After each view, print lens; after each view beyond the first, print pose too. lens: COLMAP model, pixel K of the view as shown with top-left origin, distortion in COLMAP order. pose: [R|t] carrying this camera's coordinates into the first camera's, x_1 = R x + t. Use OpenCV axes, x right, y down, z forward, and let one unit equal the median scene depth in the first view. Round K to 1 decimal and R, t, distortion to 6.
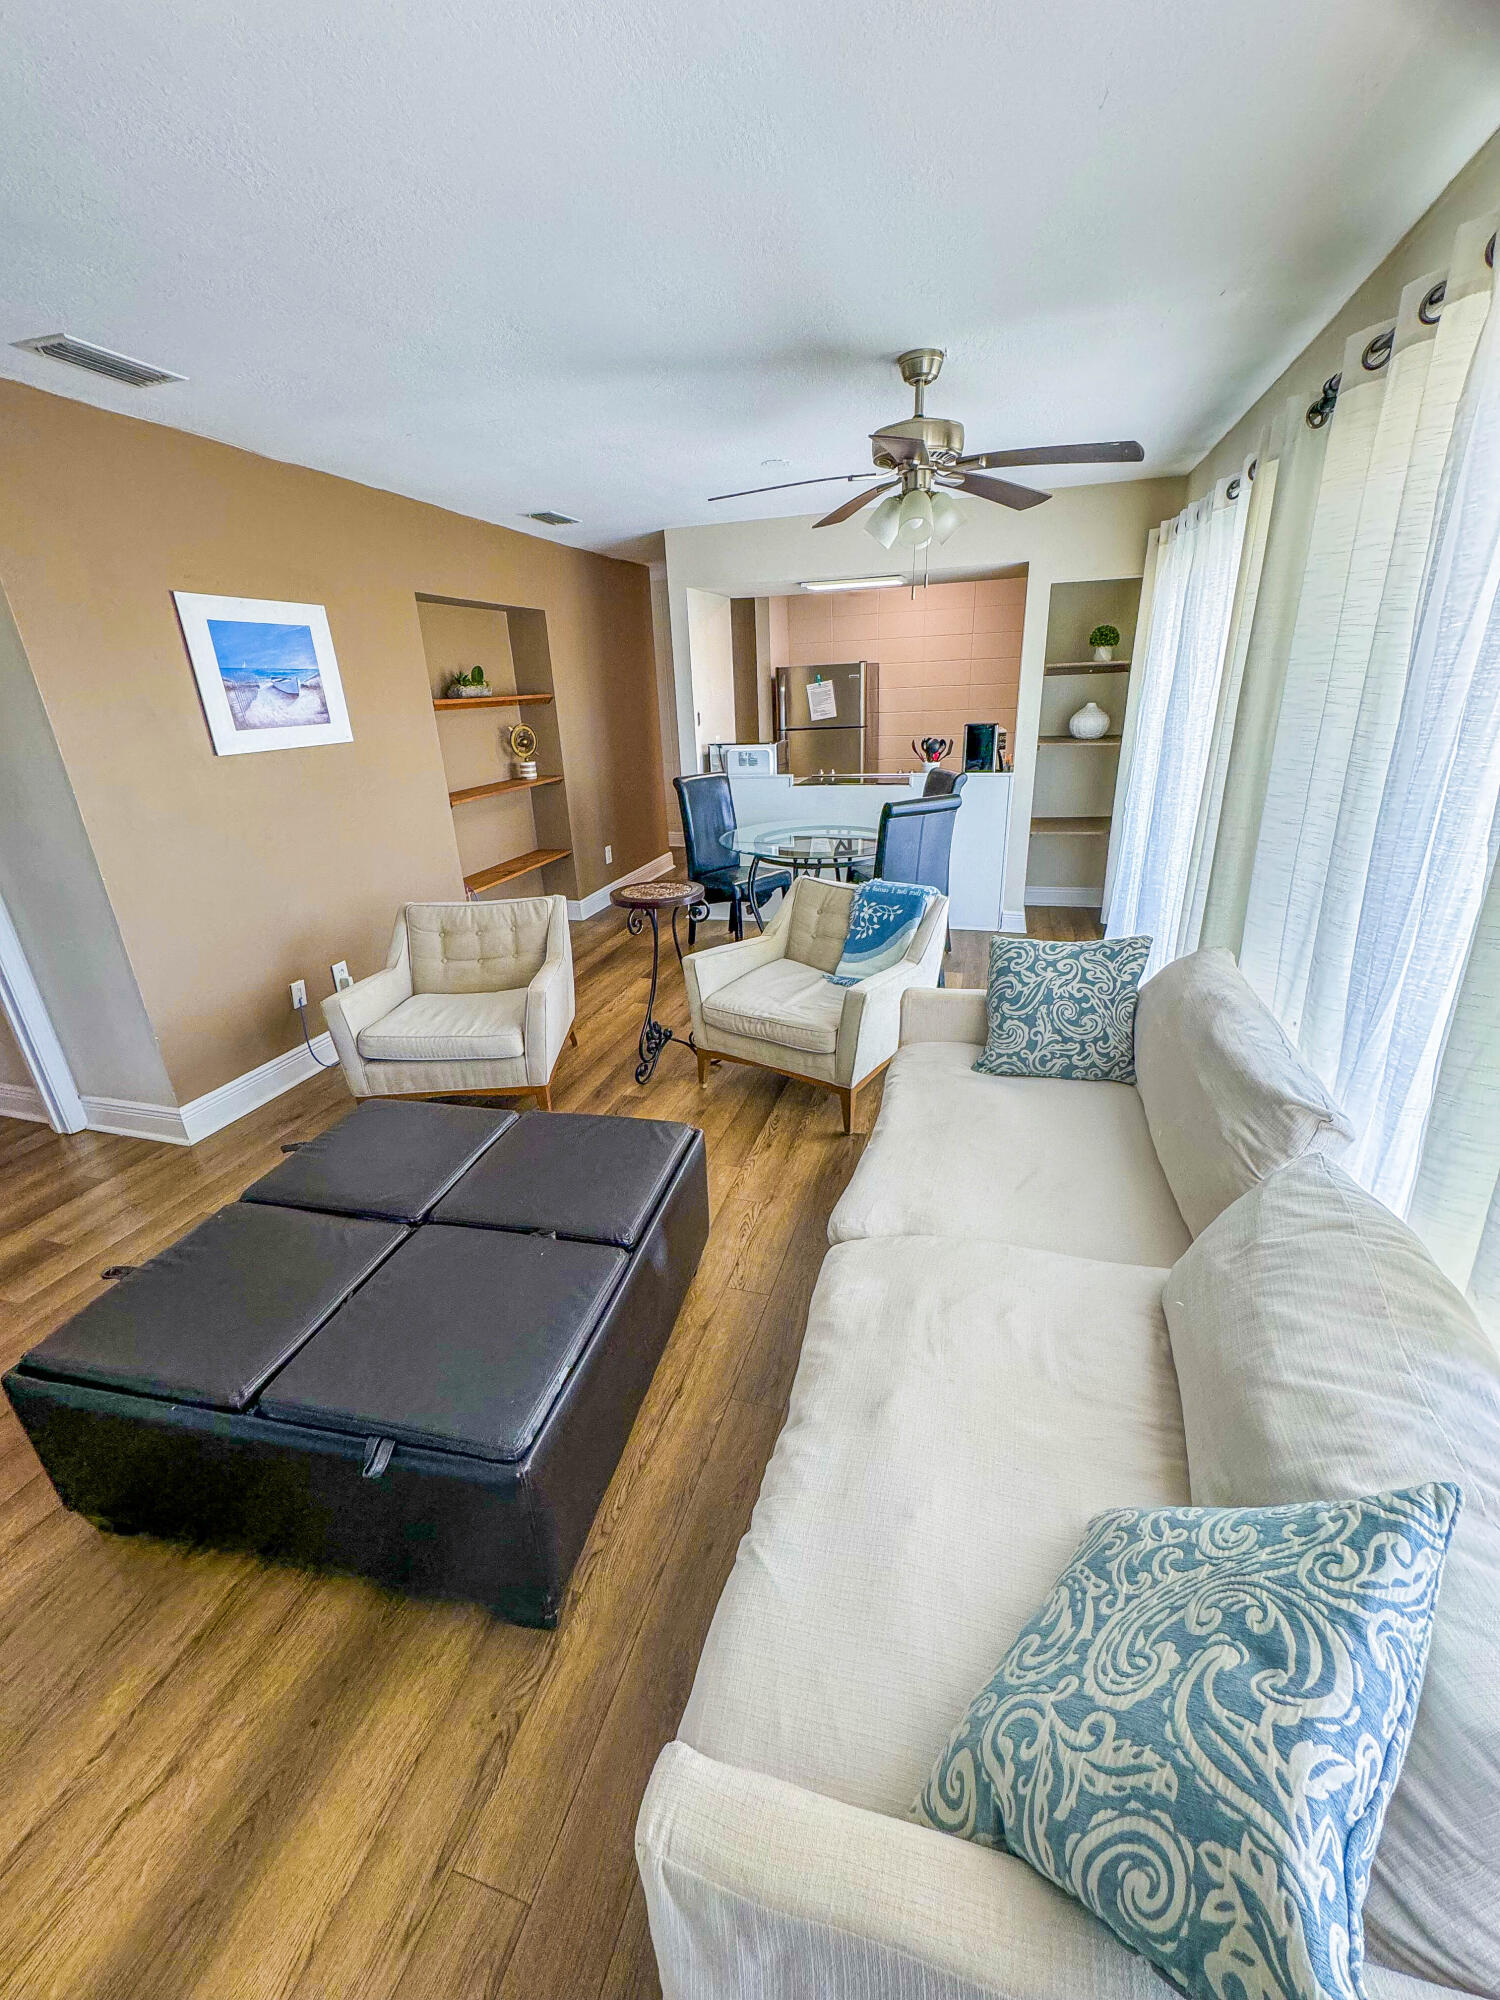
lens RADIAL K [[799.7, 0, 750.4], [0, 799.7, 1002.0], [0, 0, 1]] dist [-0.001754, -0.000527]
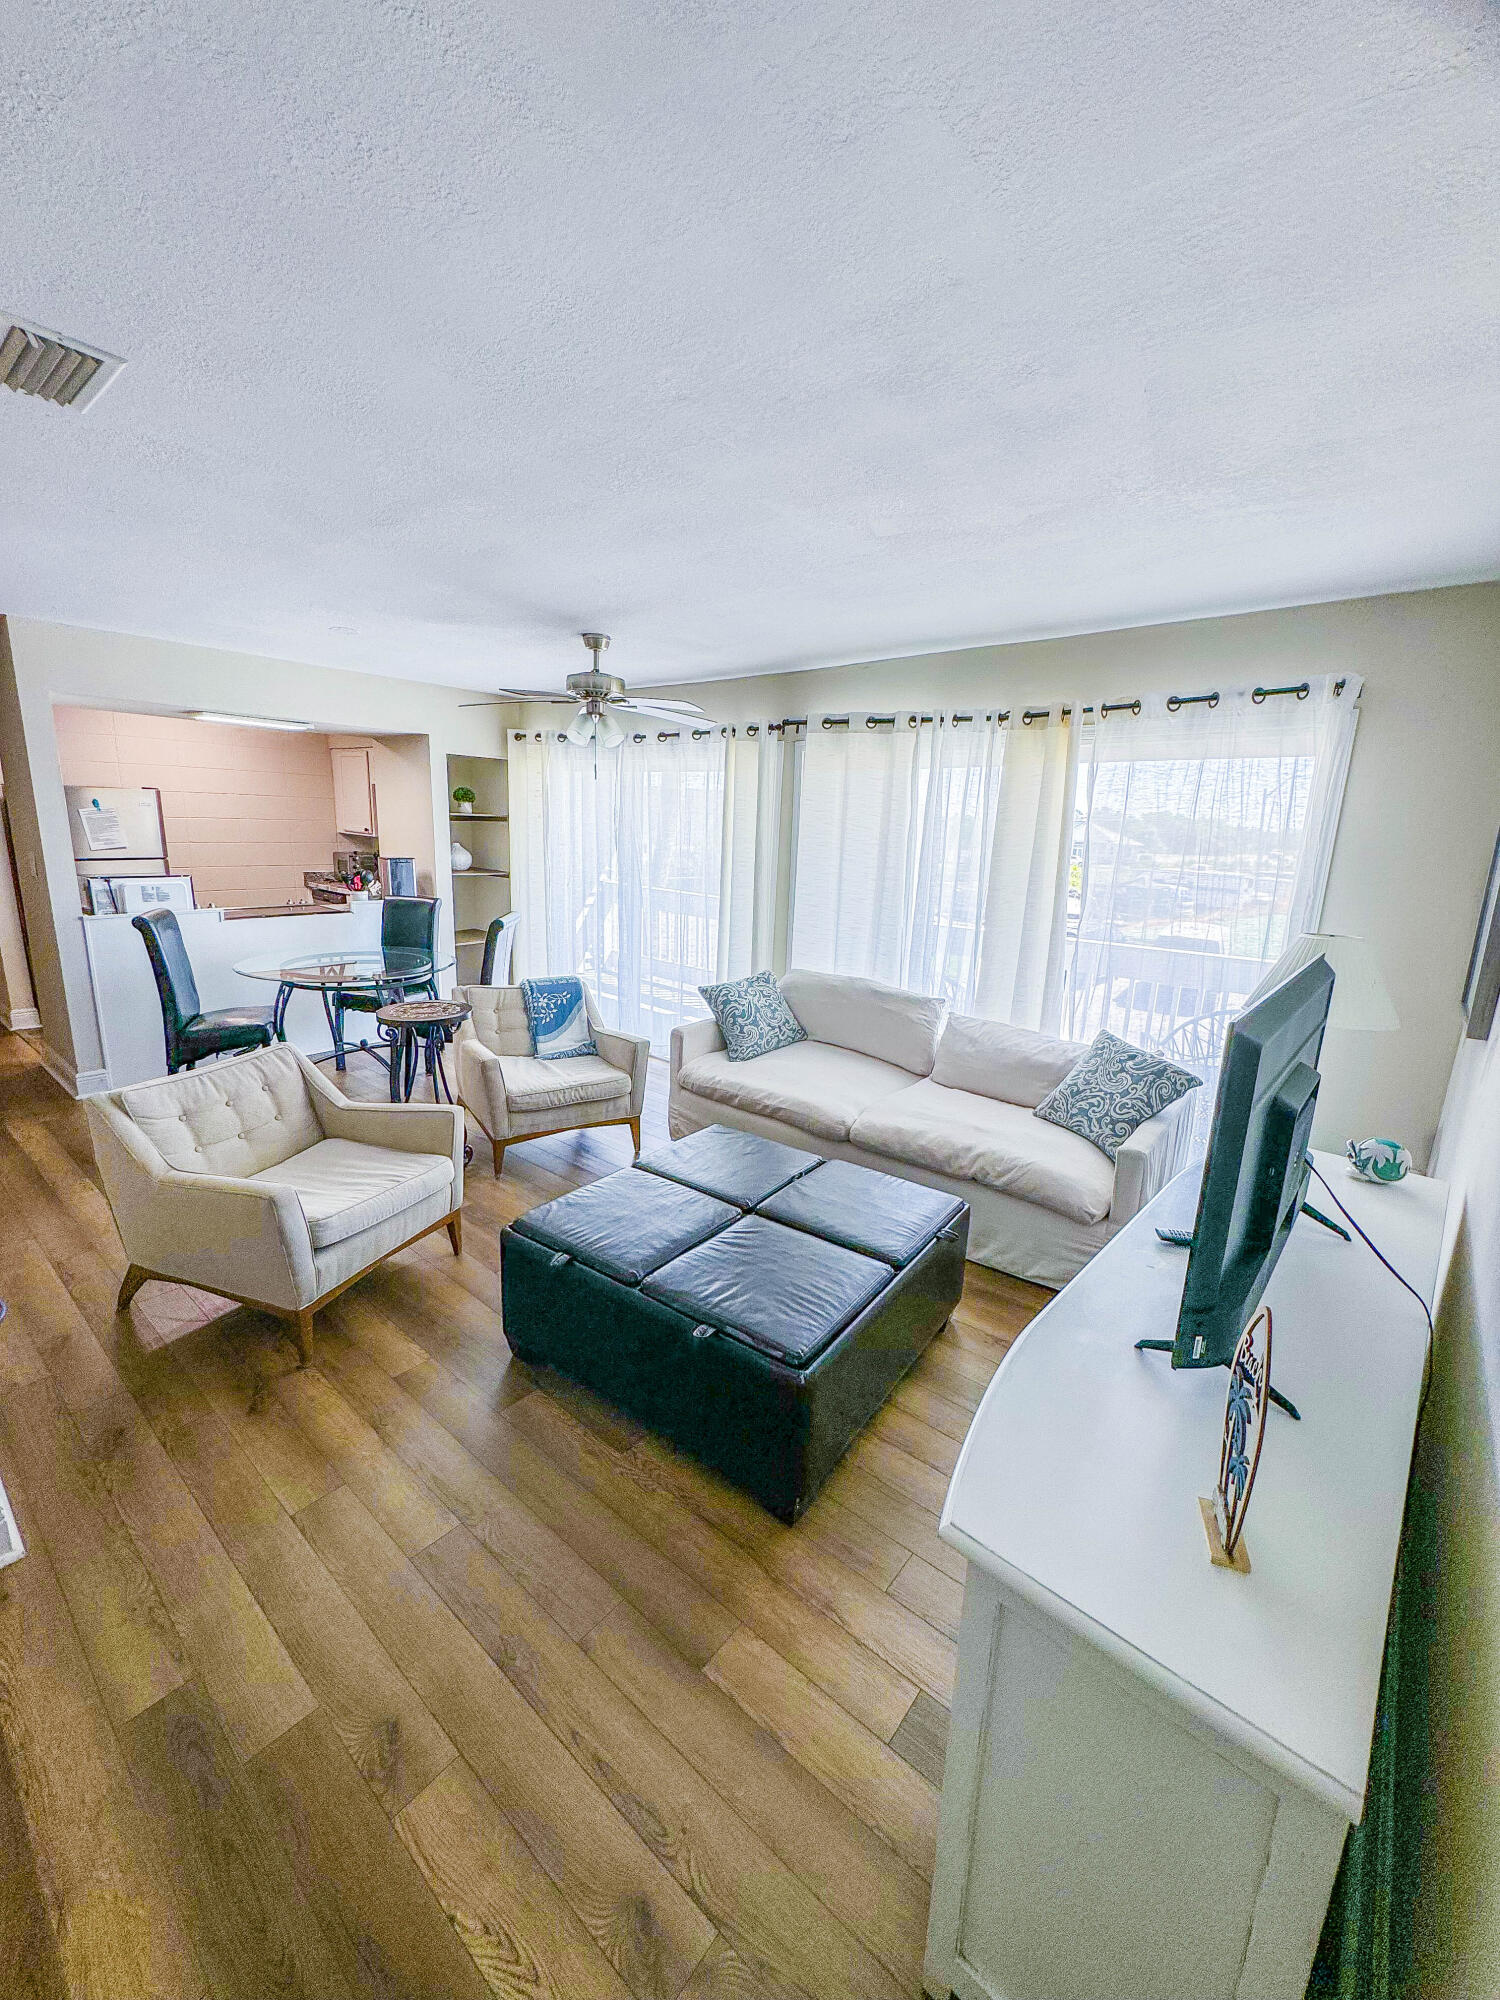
lens RADIAL K [[799.7, 0, 751.6], [0, 799.7, 997.0], [0, 0, 1]] dist [-0.001754, -0.000527]
pose [[0.386906, -0.149088, 0.909987, -0.898339], [0.290276, 0.956364, 0.033267, -0.066988], [-0.875239, 0.251276, 0.413300, 0.189561]]
